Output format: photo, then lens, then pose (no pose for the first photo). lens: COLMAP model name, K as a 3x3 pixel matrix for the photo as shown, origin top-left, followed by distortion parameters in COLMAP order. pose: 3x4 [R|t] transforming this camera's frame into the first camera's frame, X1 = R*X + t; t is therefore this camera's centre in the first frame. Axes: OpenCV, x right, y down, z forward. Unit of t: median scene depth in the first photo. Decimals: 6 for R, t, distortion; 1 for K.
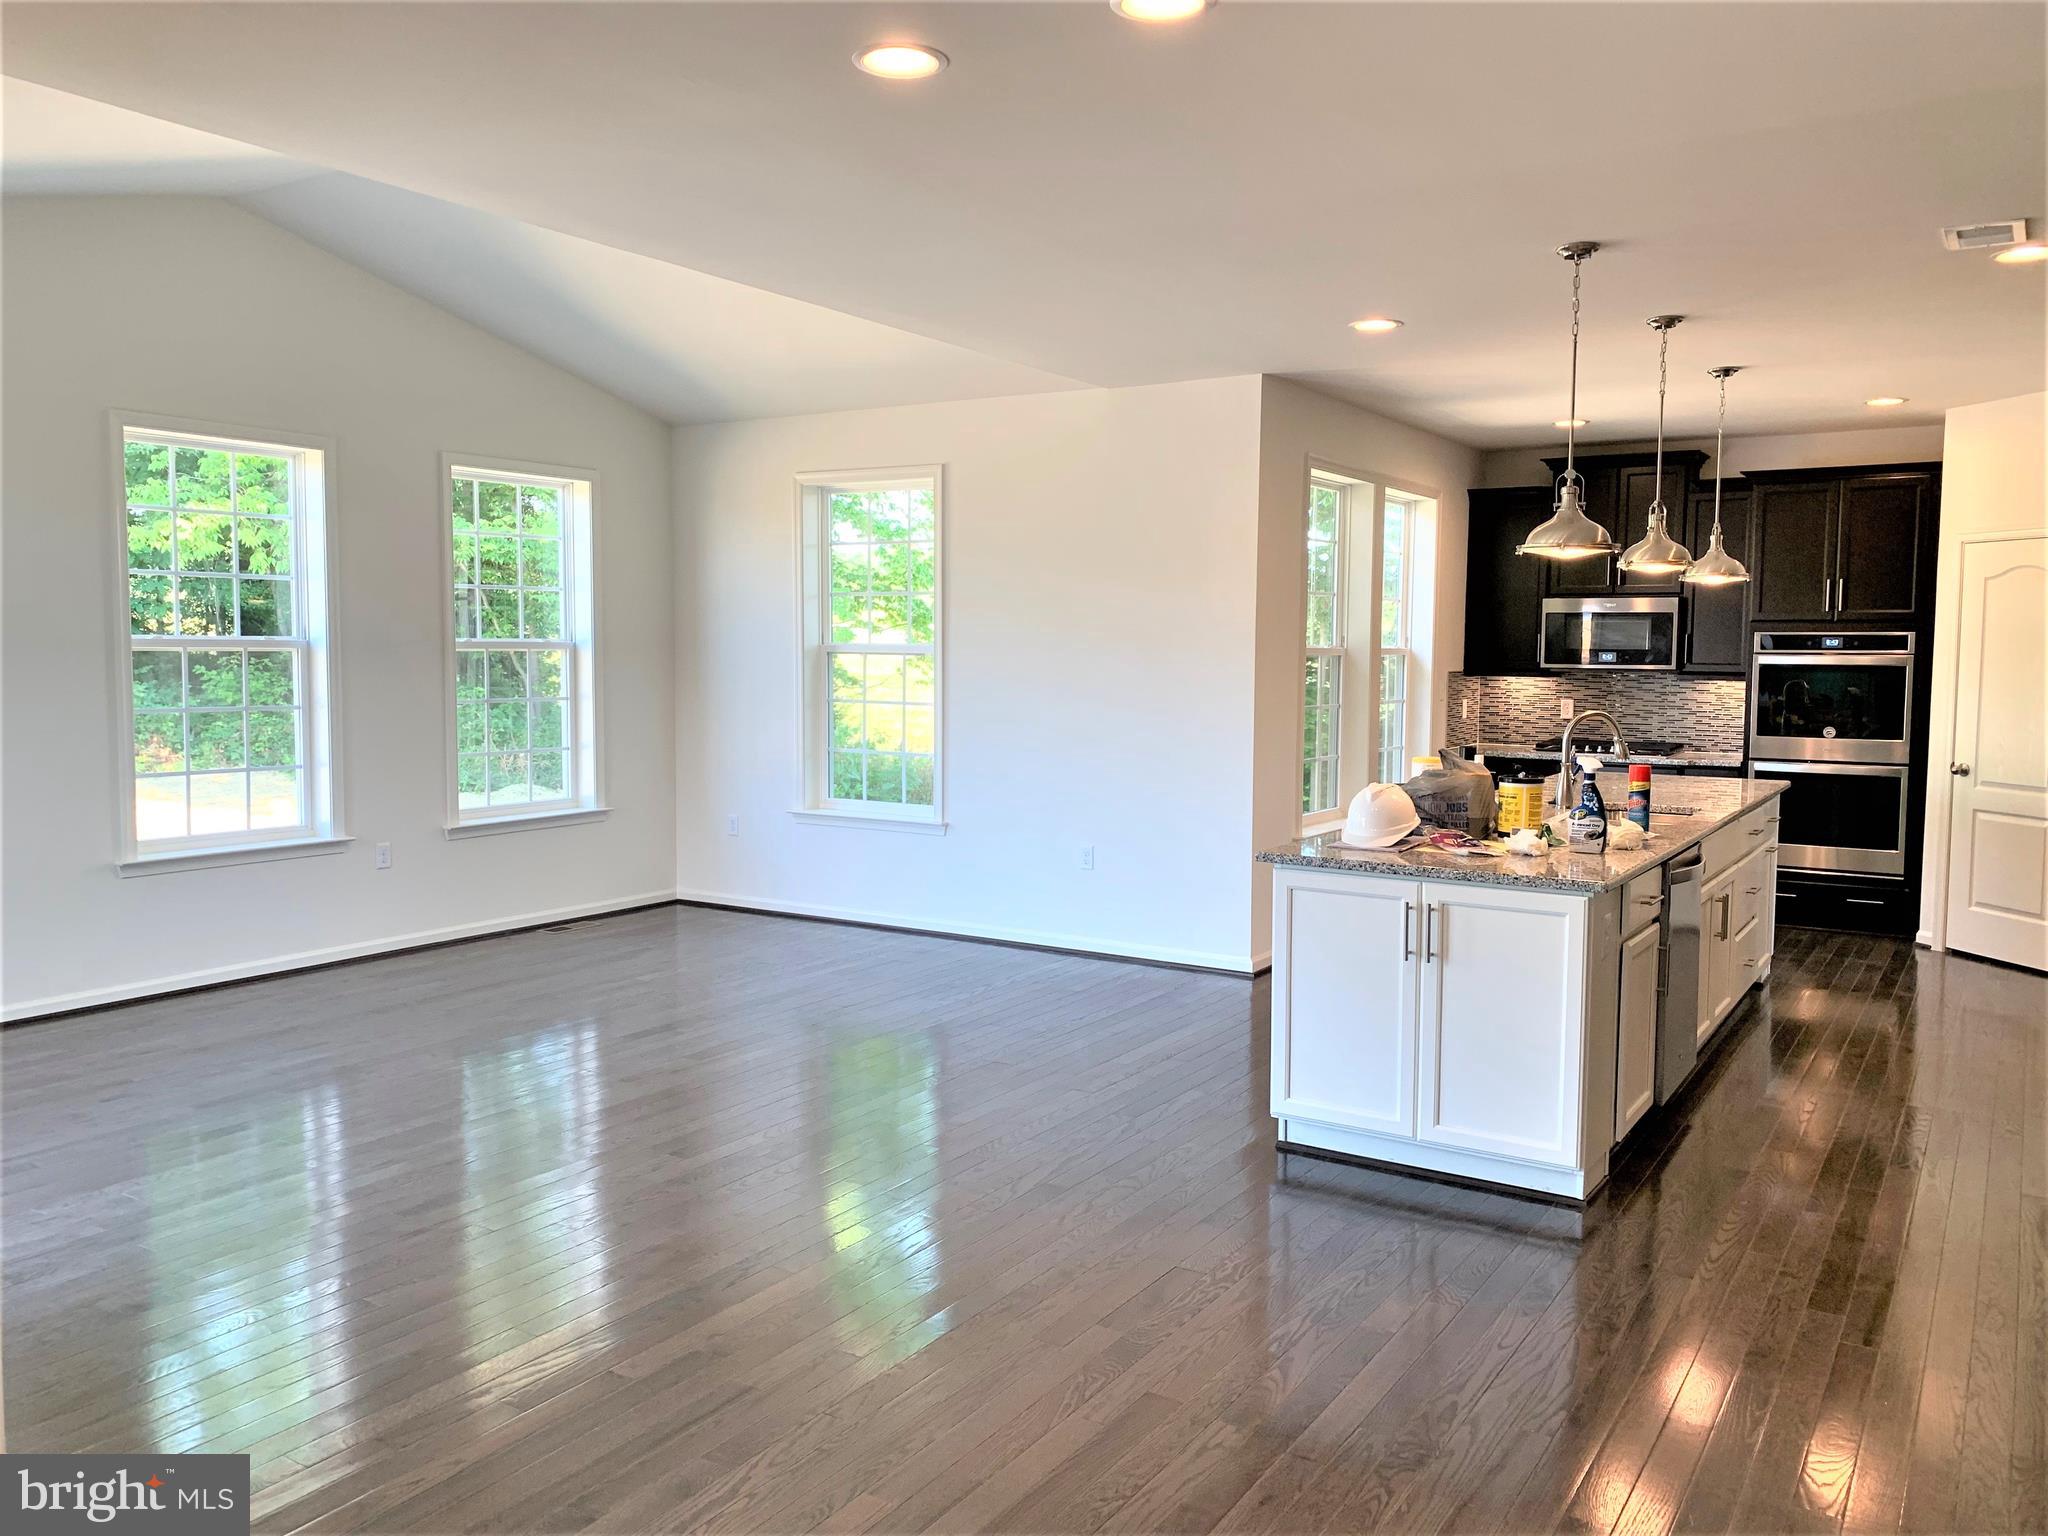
lens RADIAL K [[1565.6, 0, 1024.1], [0, 1565.6, 763.7], [0, 0, 1]] dist [-0.004361, 0.000727]
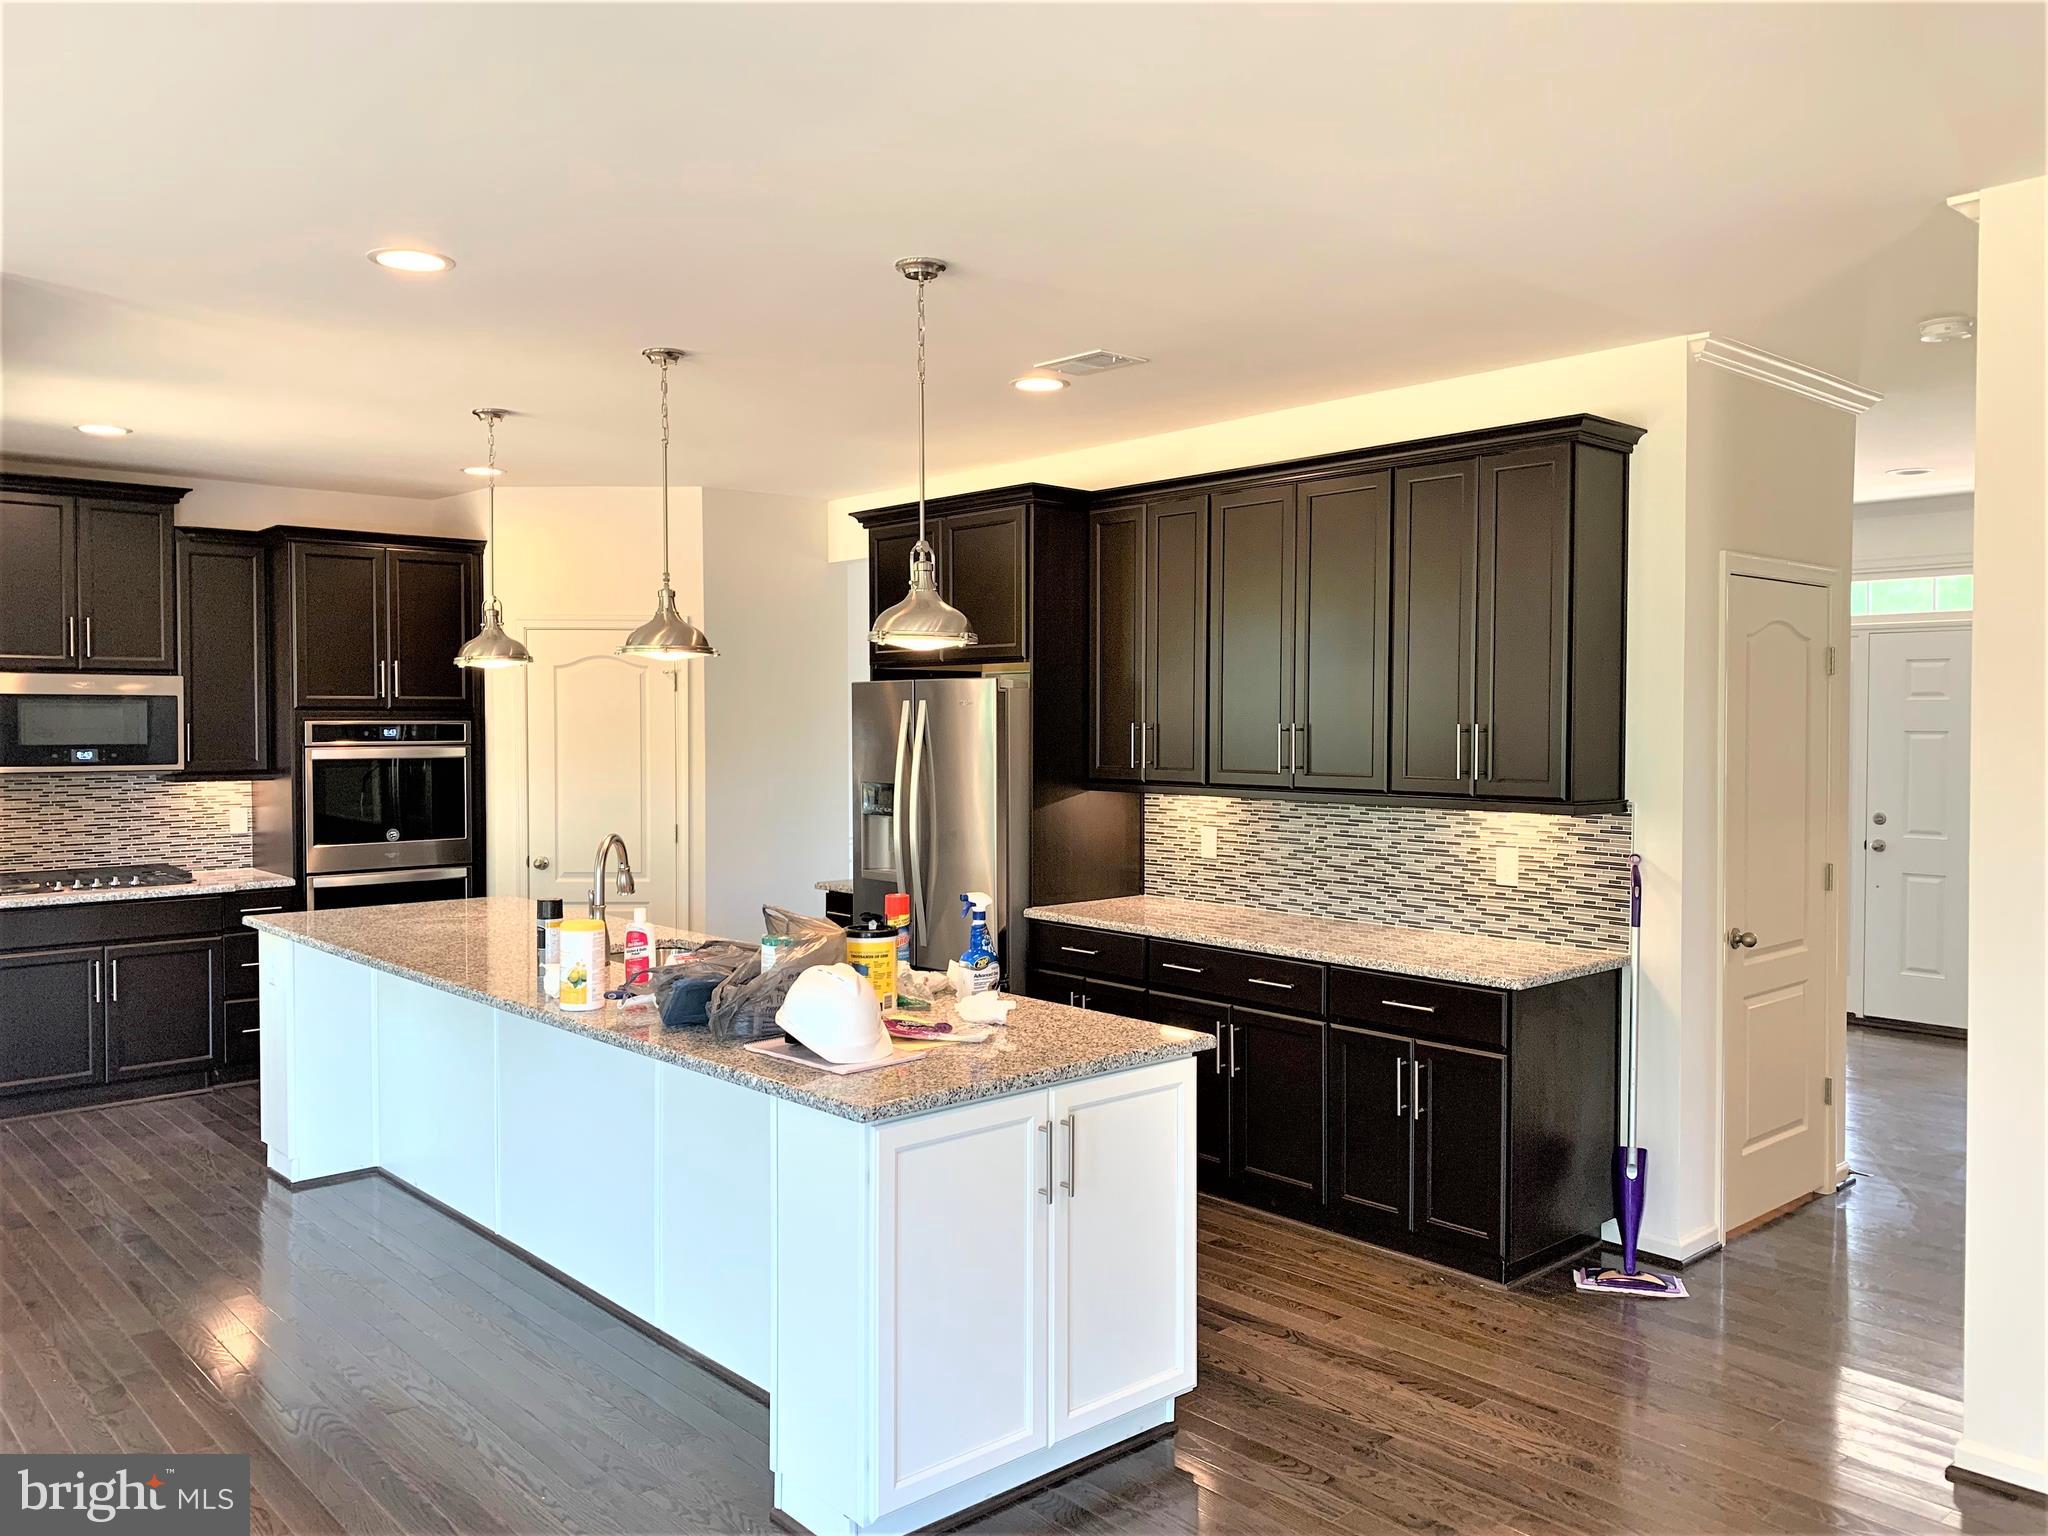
lens RADIAL K [[1565.6, 0, 1024.5], [0, 1565.6, 766.9], [0, 0, 1]] dist [-0.004361, 0.000727]
pose [[0.258391, -0.036164, 0.965363, -0.235319], [0.076243, 0.996945, 0.016940, -0.046062], [-0.963027, 0.069225, 0.260359, 0.430940]]
